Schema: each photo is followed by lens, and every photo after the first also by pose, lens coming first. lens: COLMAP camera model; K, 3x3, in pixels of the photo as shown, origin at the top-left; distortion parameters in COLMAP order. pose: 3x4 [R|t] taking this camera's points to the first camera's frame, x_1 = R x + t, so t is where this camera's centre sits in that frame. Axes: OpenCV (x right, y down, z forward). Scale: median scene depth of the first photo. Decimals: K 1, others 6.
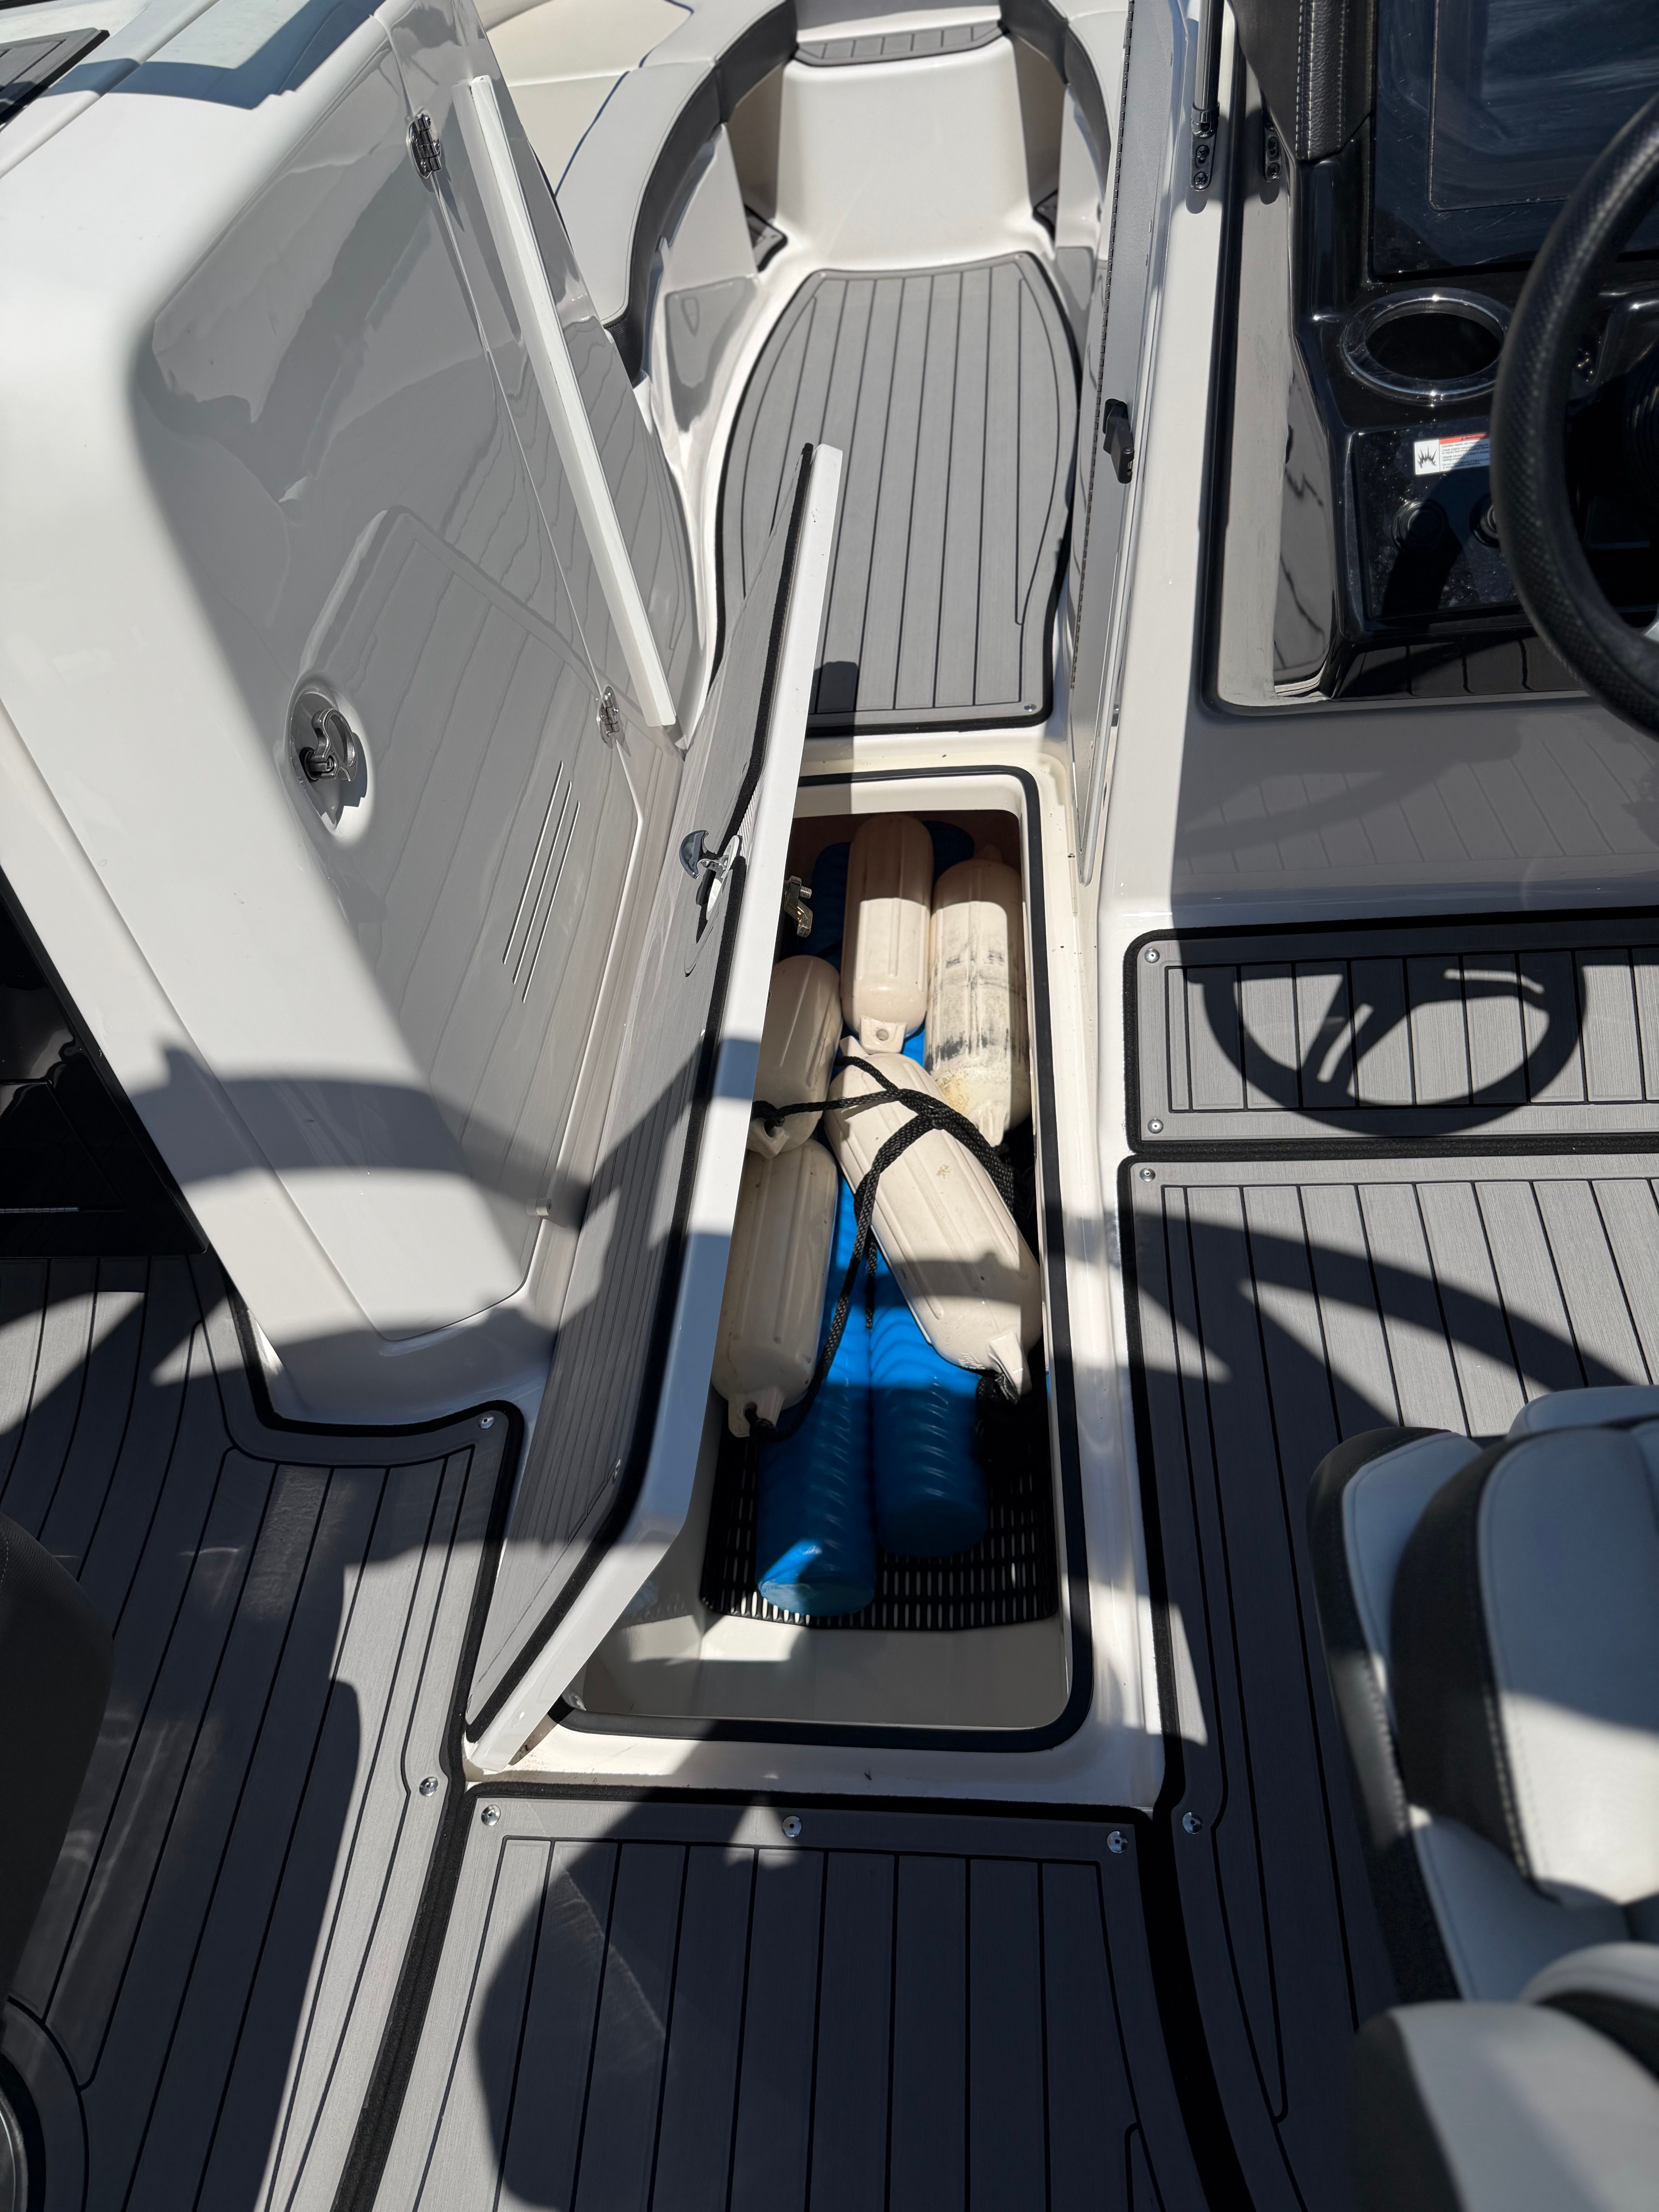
lens RADIAL K [[1579.9, 0, 829.5], [0, 1579.9, 1106.0], [0, 0, 1]] dist [0.104054, -0.114461]
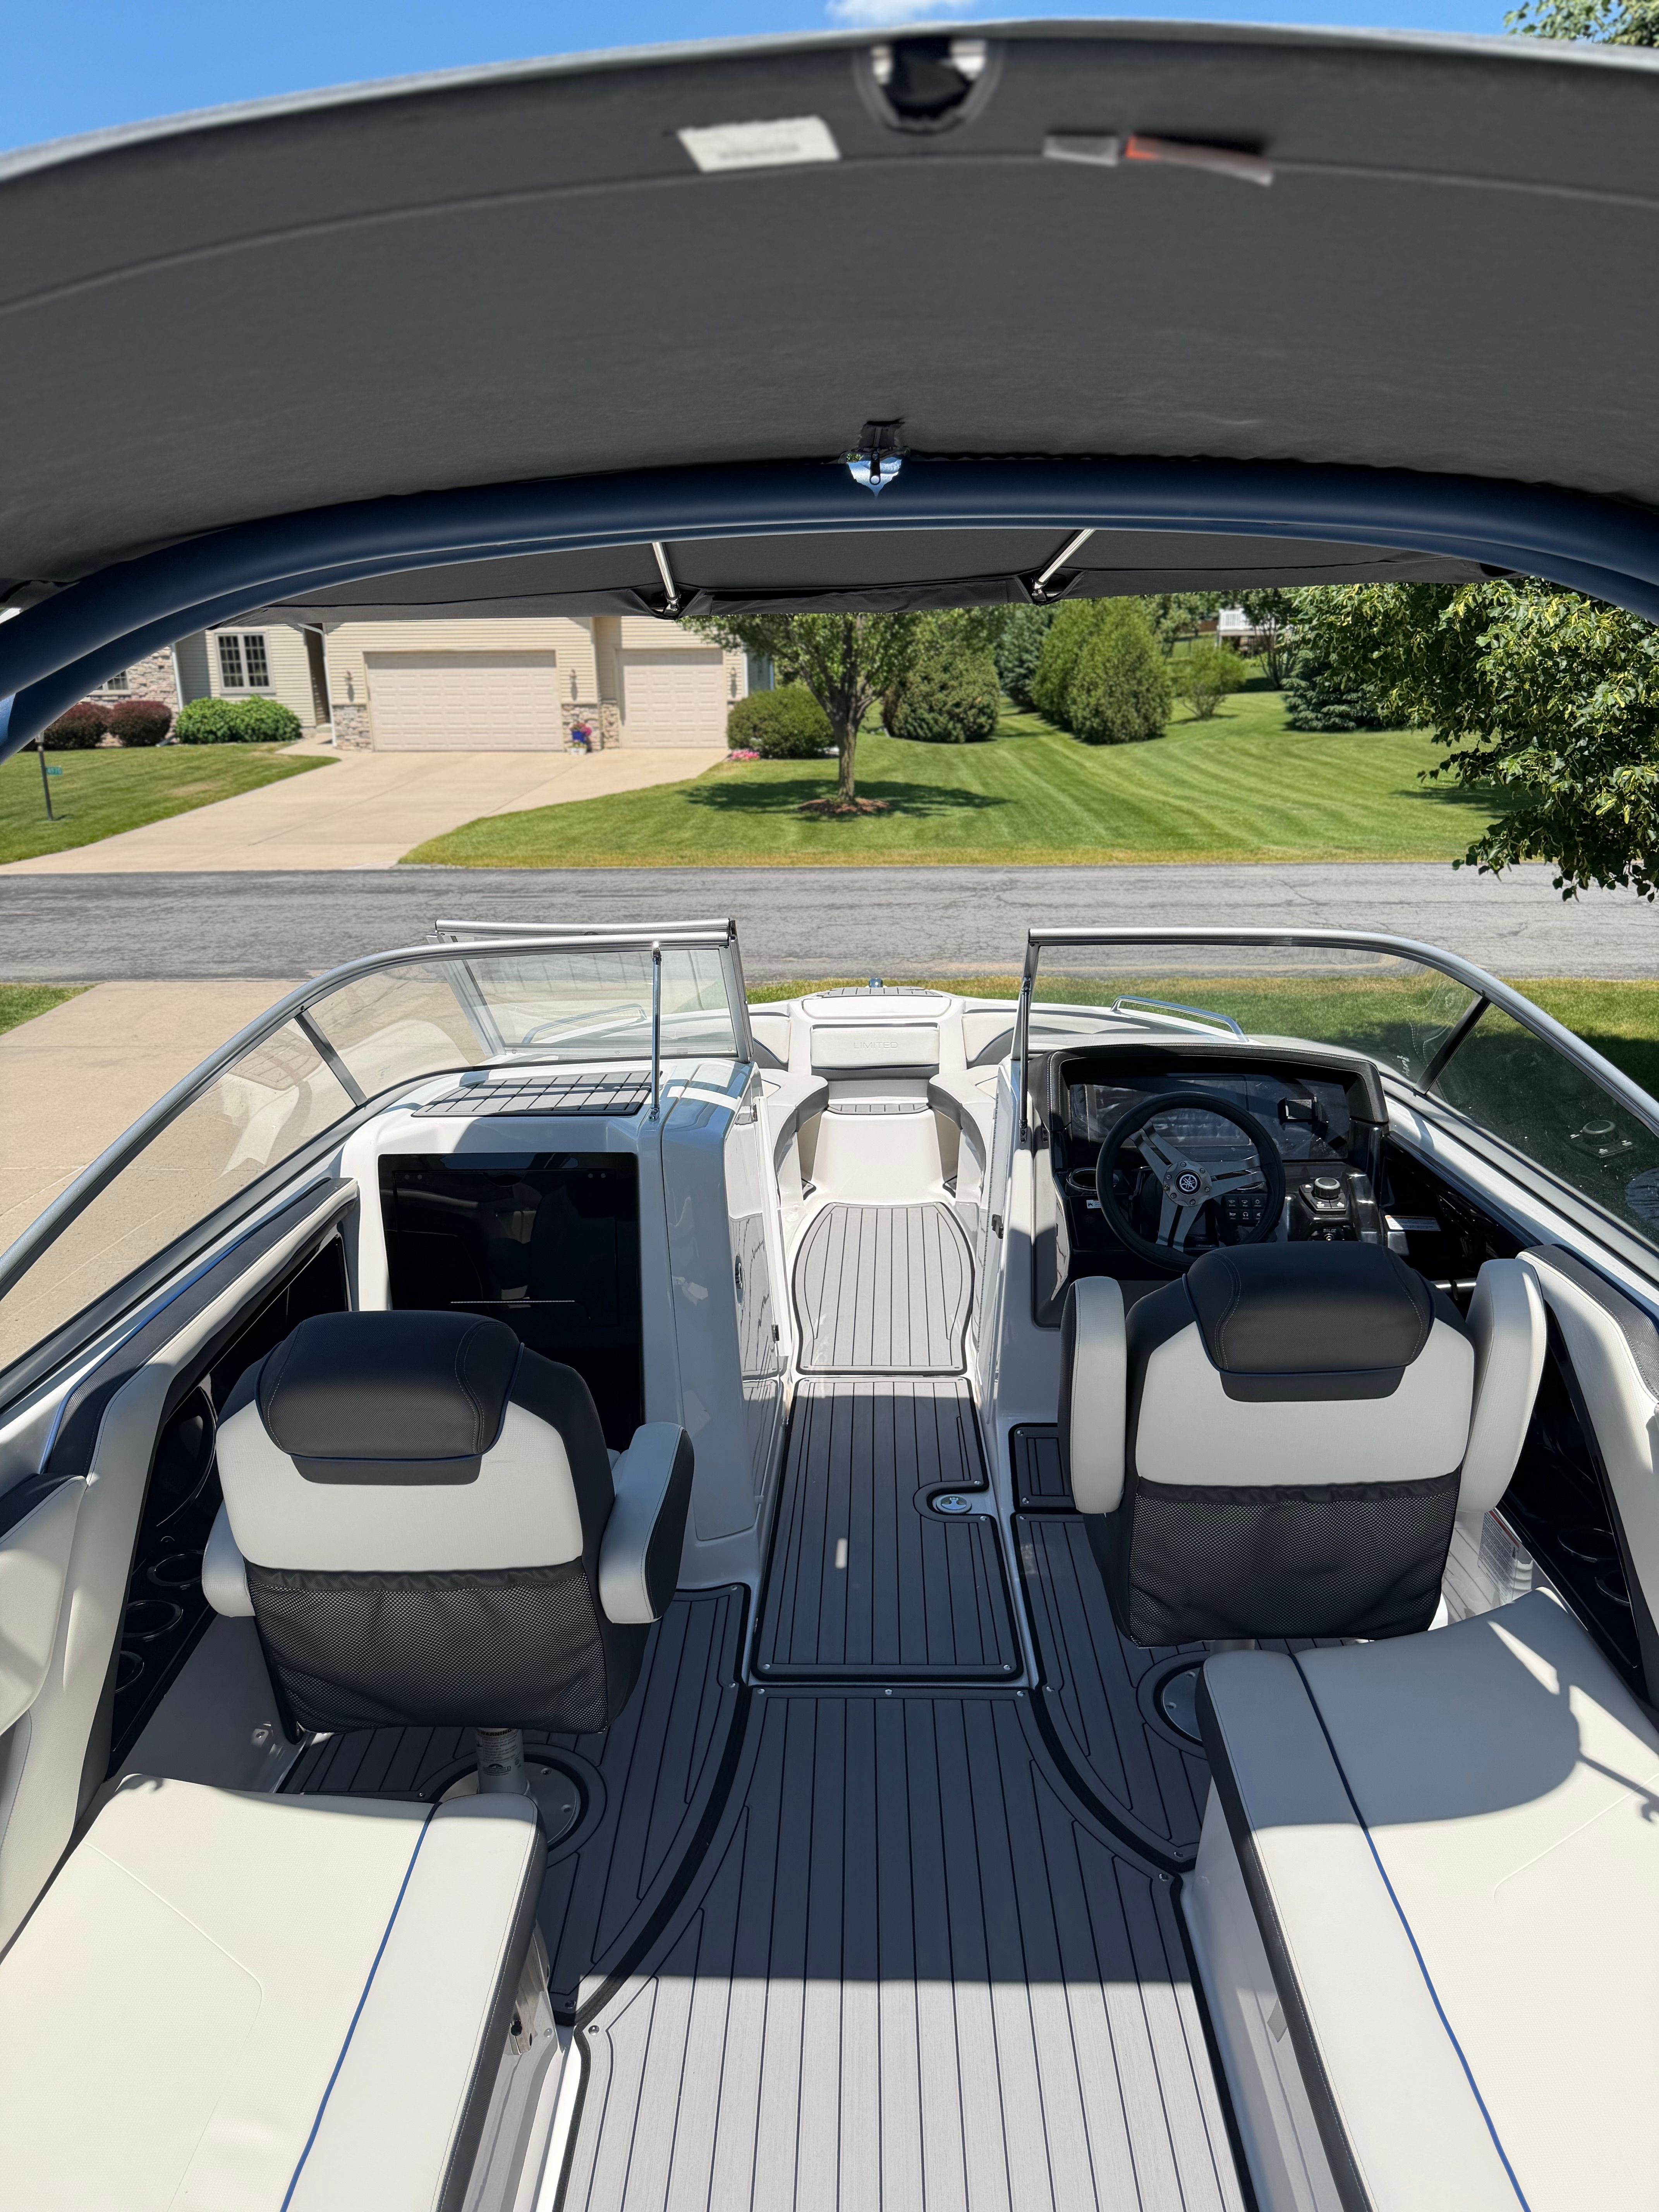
lens RADIAL K [[1579.9, 0, 829.5], [0, 1579.9, 1106.0], [0, 0, 1]] dist [0.104054, -0.114461]
pose [[0.995493, 0.073992, 0.059312, -0.135963], [-0.028144, 0.827799, -0.560318, 0.456352], [-0.090558, 0.556124, 0.826151, -0.638442]]
